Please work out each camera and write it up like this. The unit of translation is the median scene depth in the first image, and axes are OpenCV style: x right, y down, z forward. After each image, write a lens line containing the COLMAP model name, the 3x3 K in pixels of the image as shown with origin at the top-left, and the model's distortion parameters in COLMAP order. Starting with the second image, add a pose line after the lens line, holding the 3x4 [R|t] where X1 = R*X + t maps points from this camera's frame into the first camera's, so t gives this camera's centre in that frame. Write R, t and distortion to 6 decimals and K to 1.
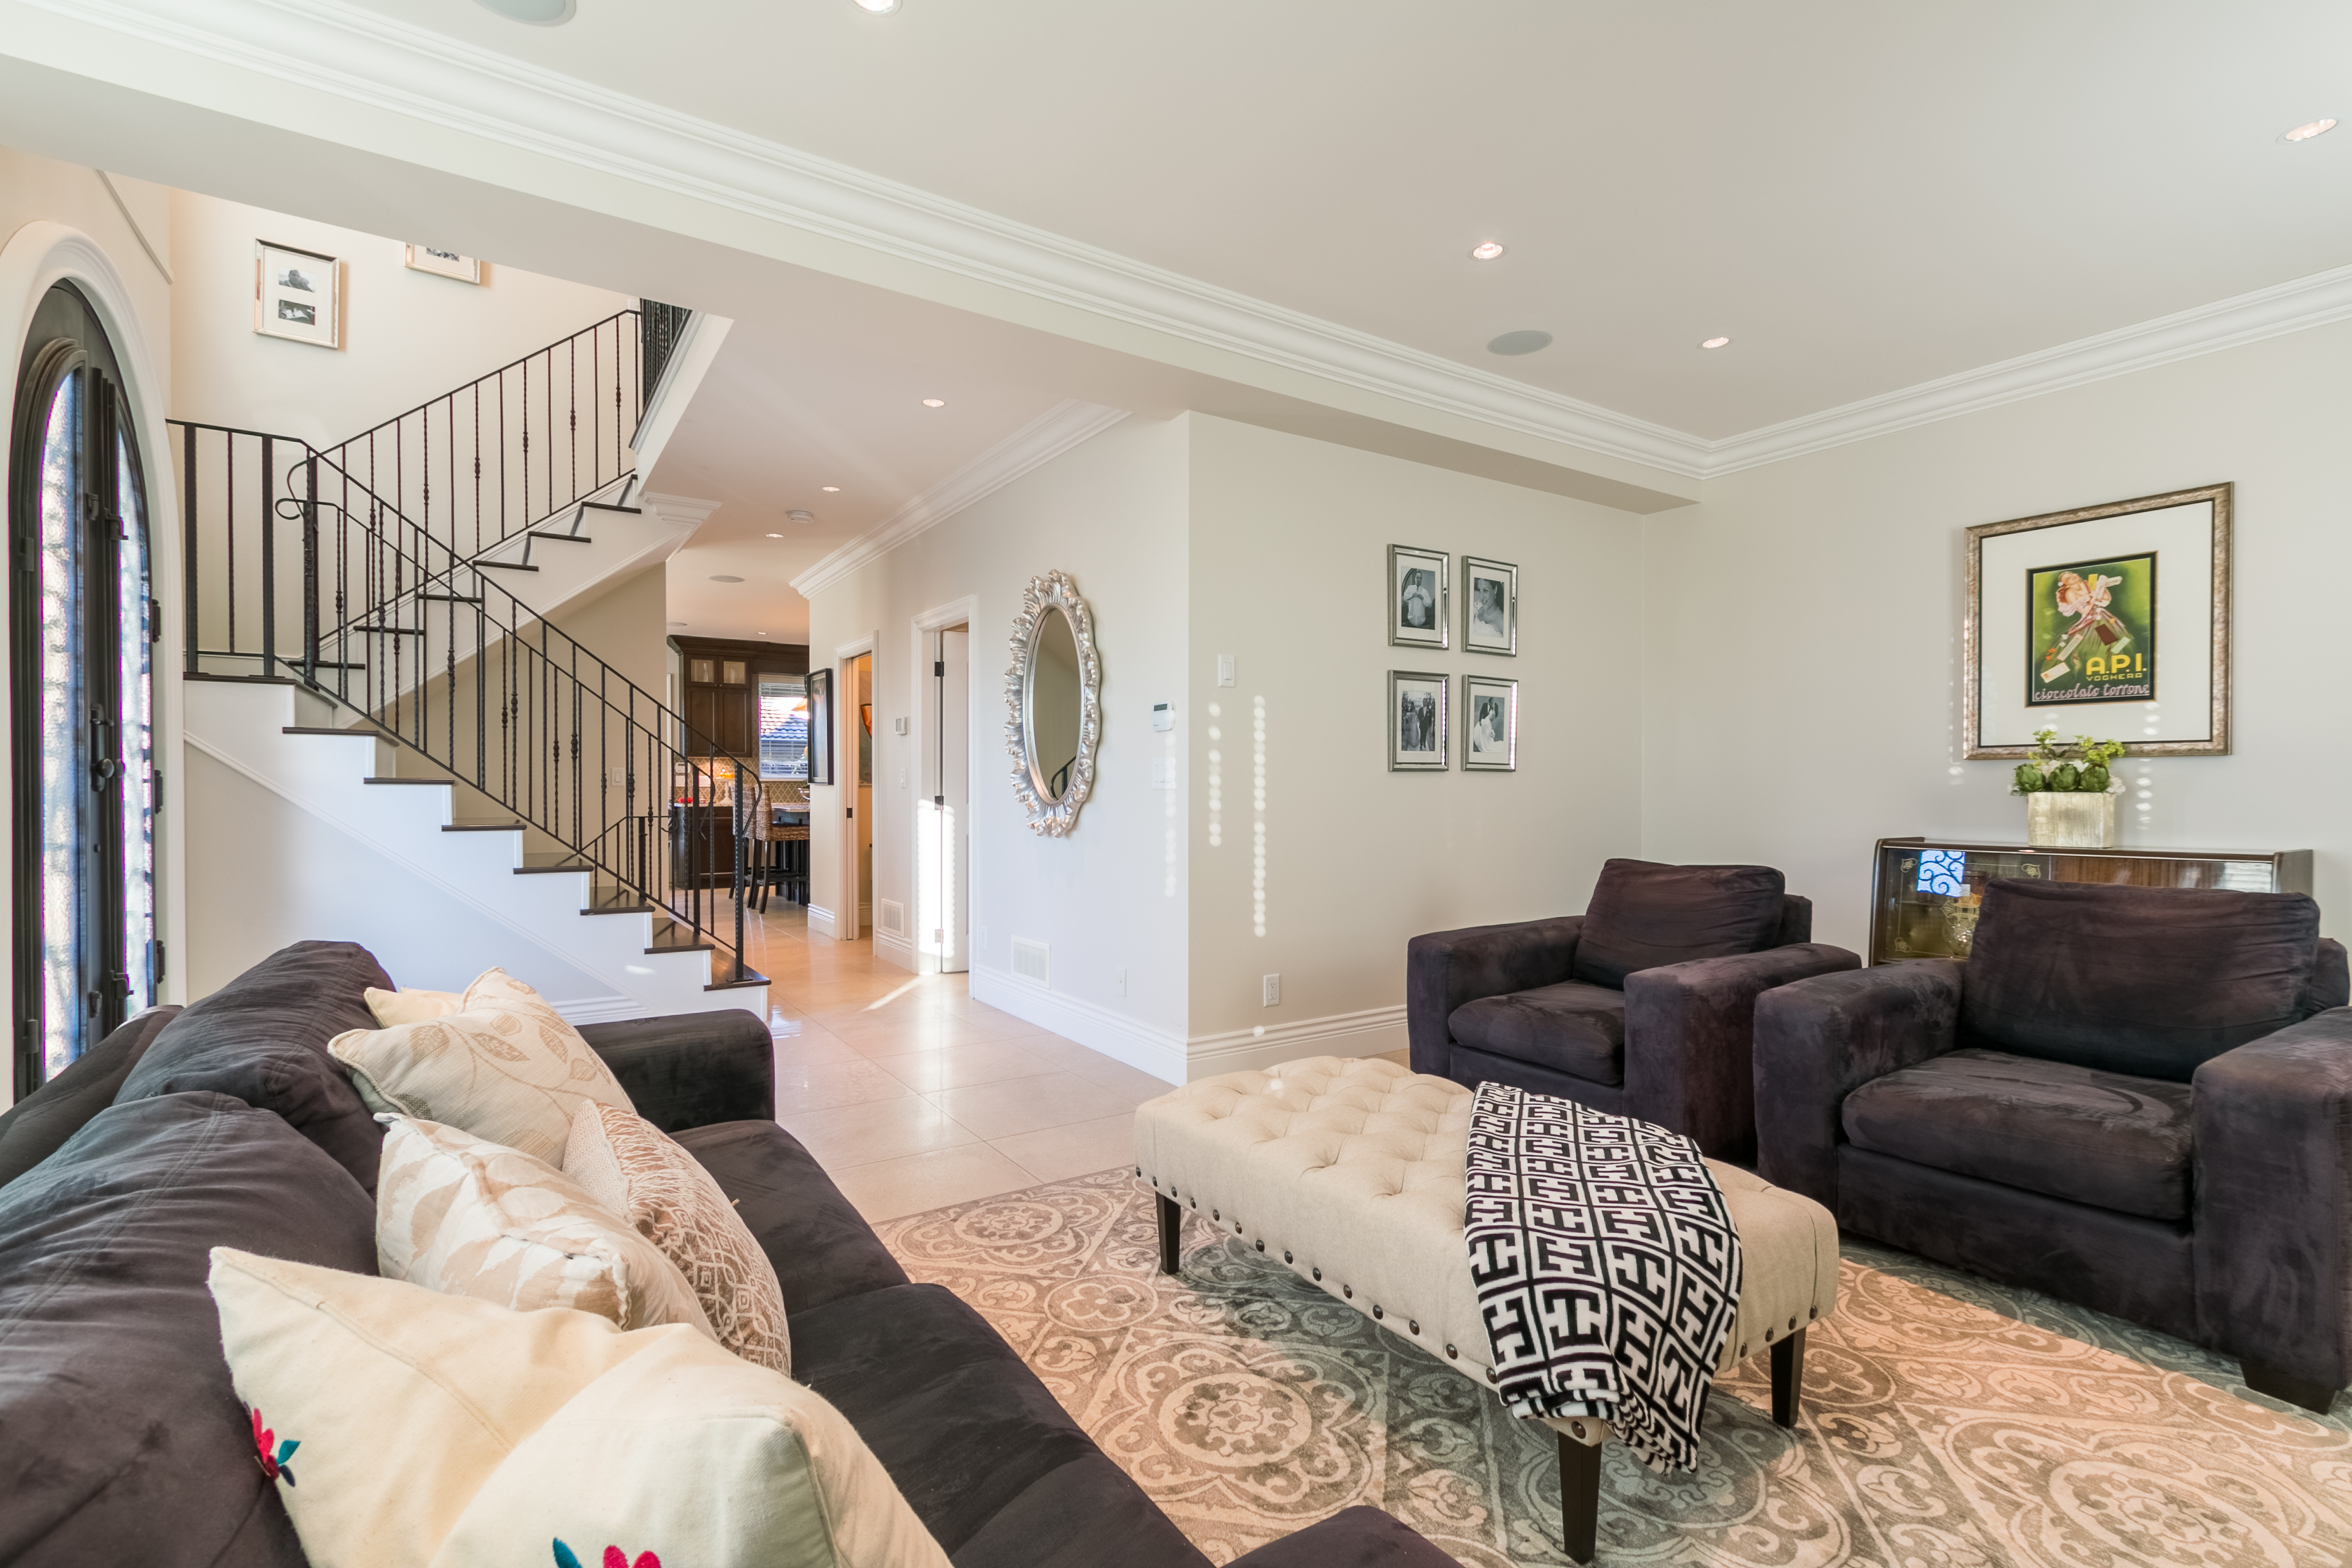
lens RADIAL K [[1067.4, 0, 1184.3], [0, 1067.4, 787.3], [0, 0, 1]] dist [-0.000181, -0.000845]
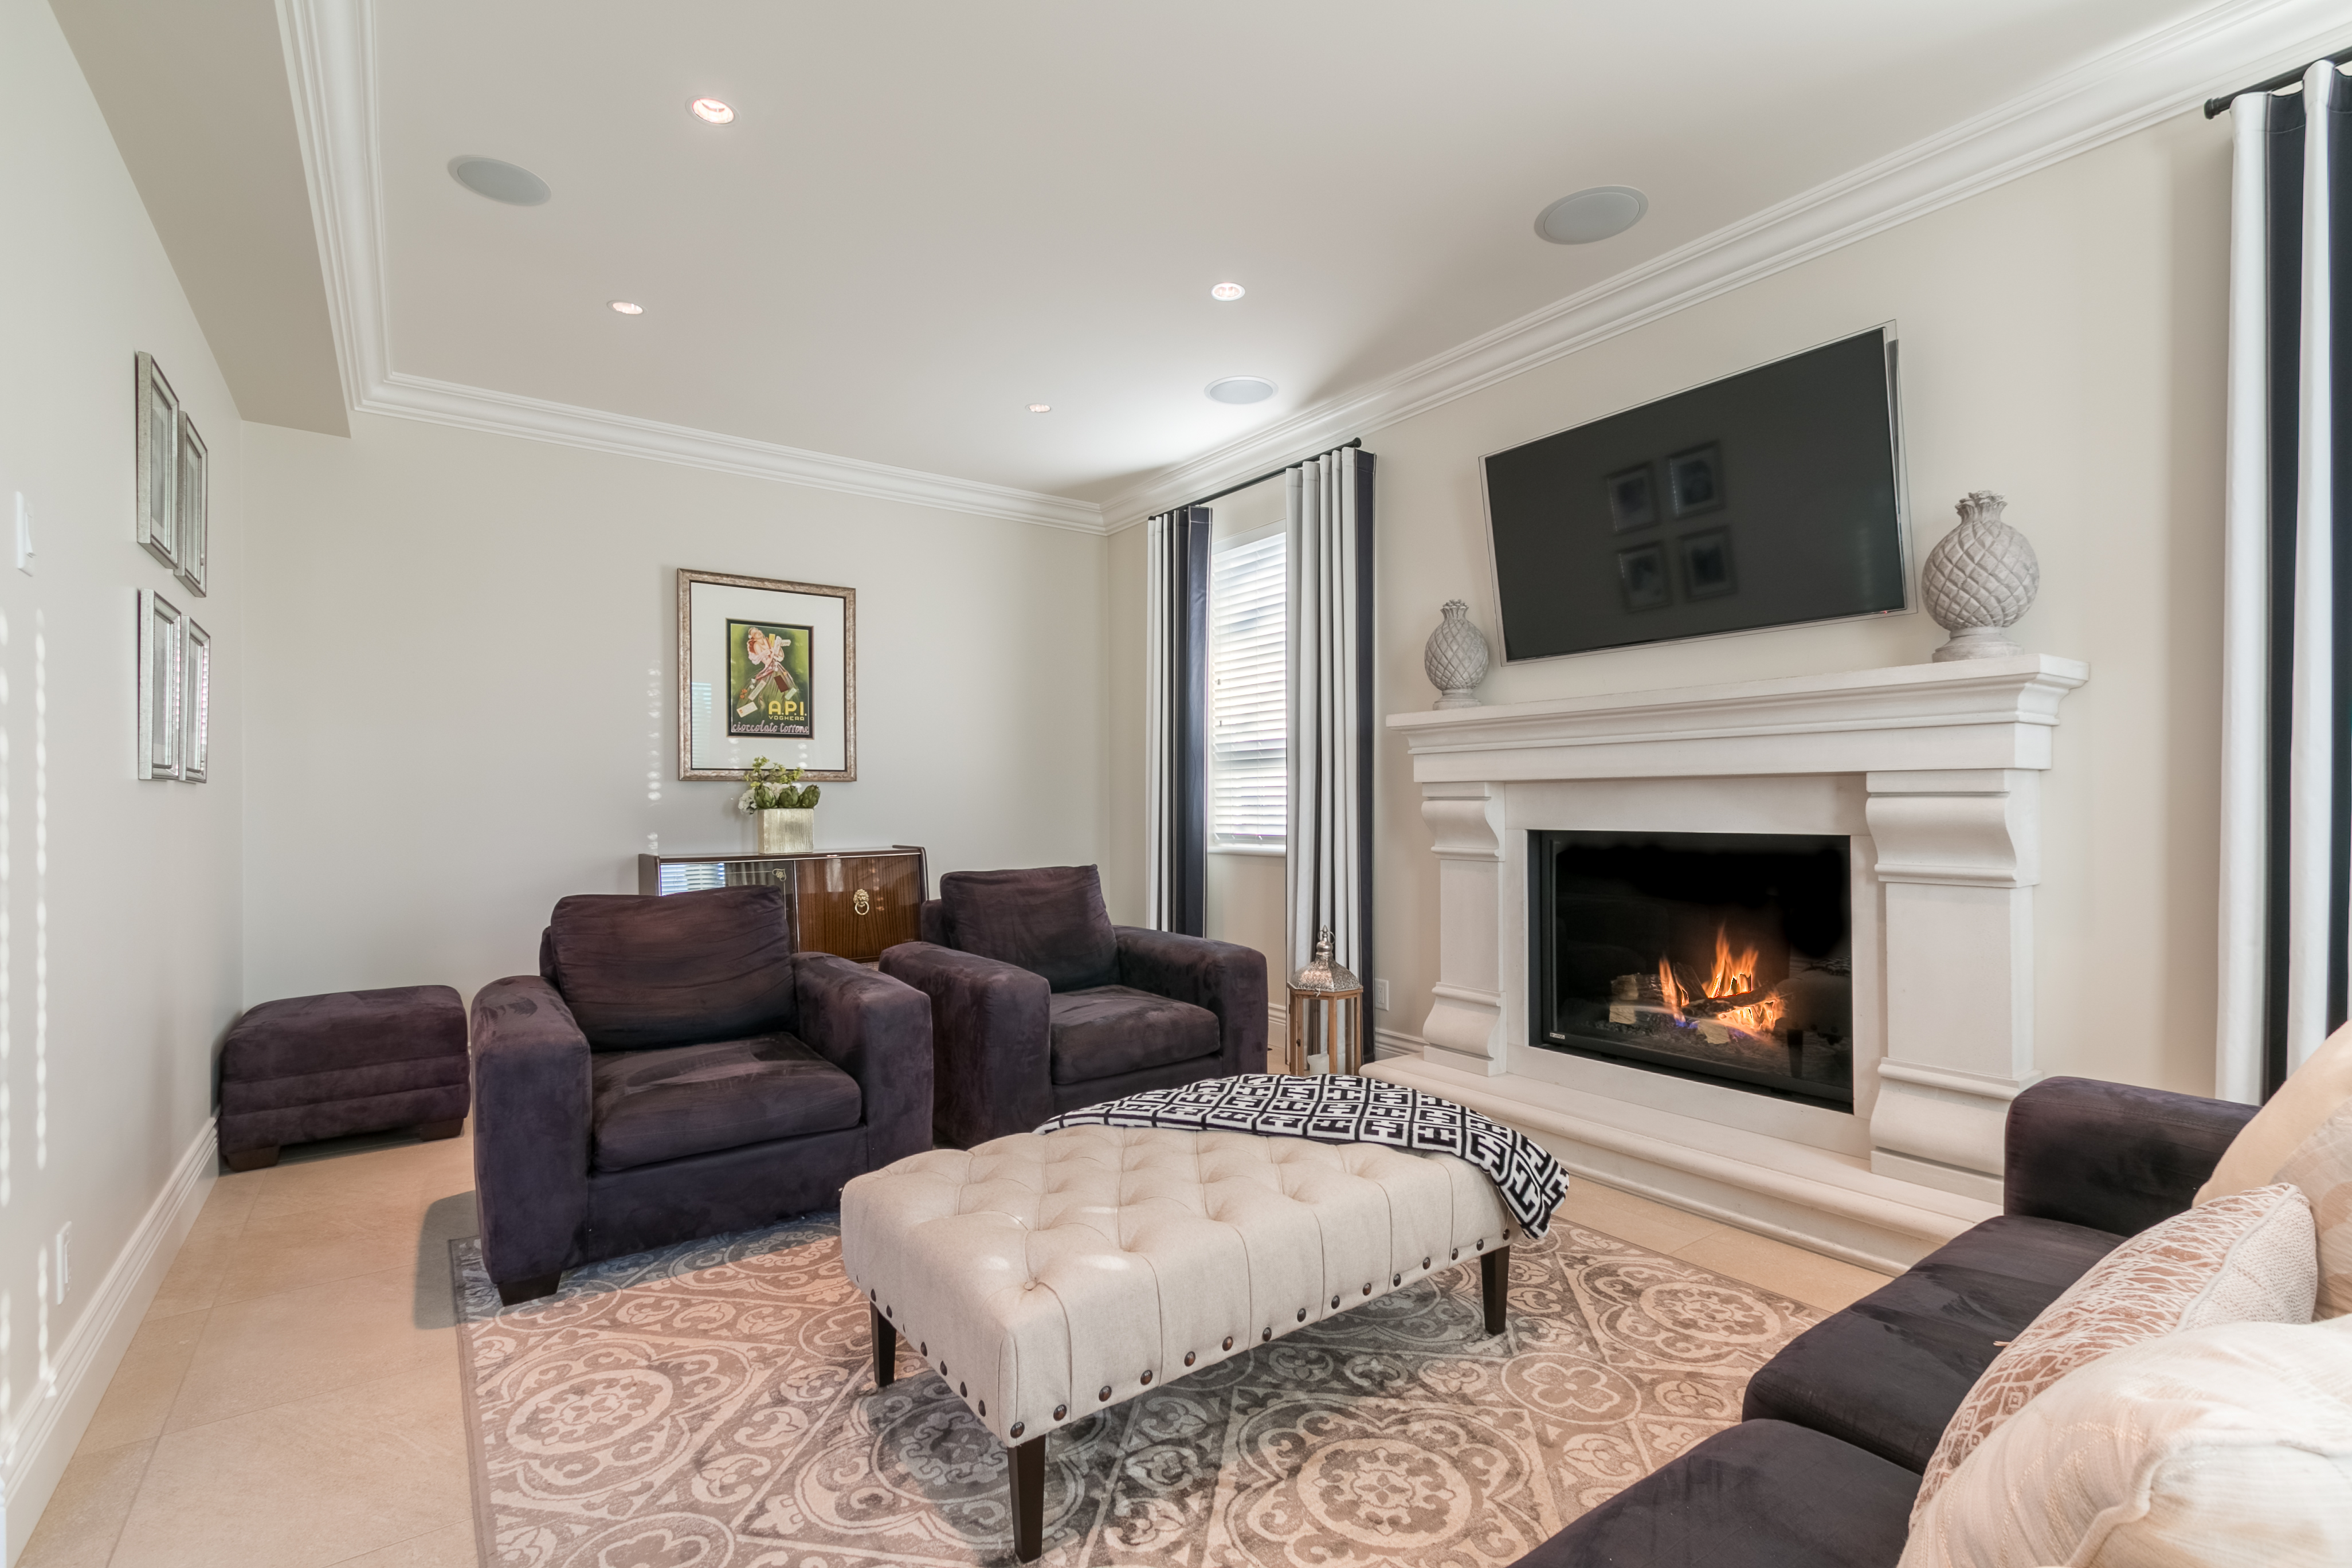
lens RADIAL K [[1067.4, 0, 1186.4], [0, 1067.4, 793.0], [0, 0, 1]] dist [-0.000181, -0.000845]
pose [[-0.060620, 0.006495, 0.998140, -0.424637], [0.009885, 0.999934, -0.005906, -0.001955], [-0.998112, 0.009508, -0.060680, 0.601255]]
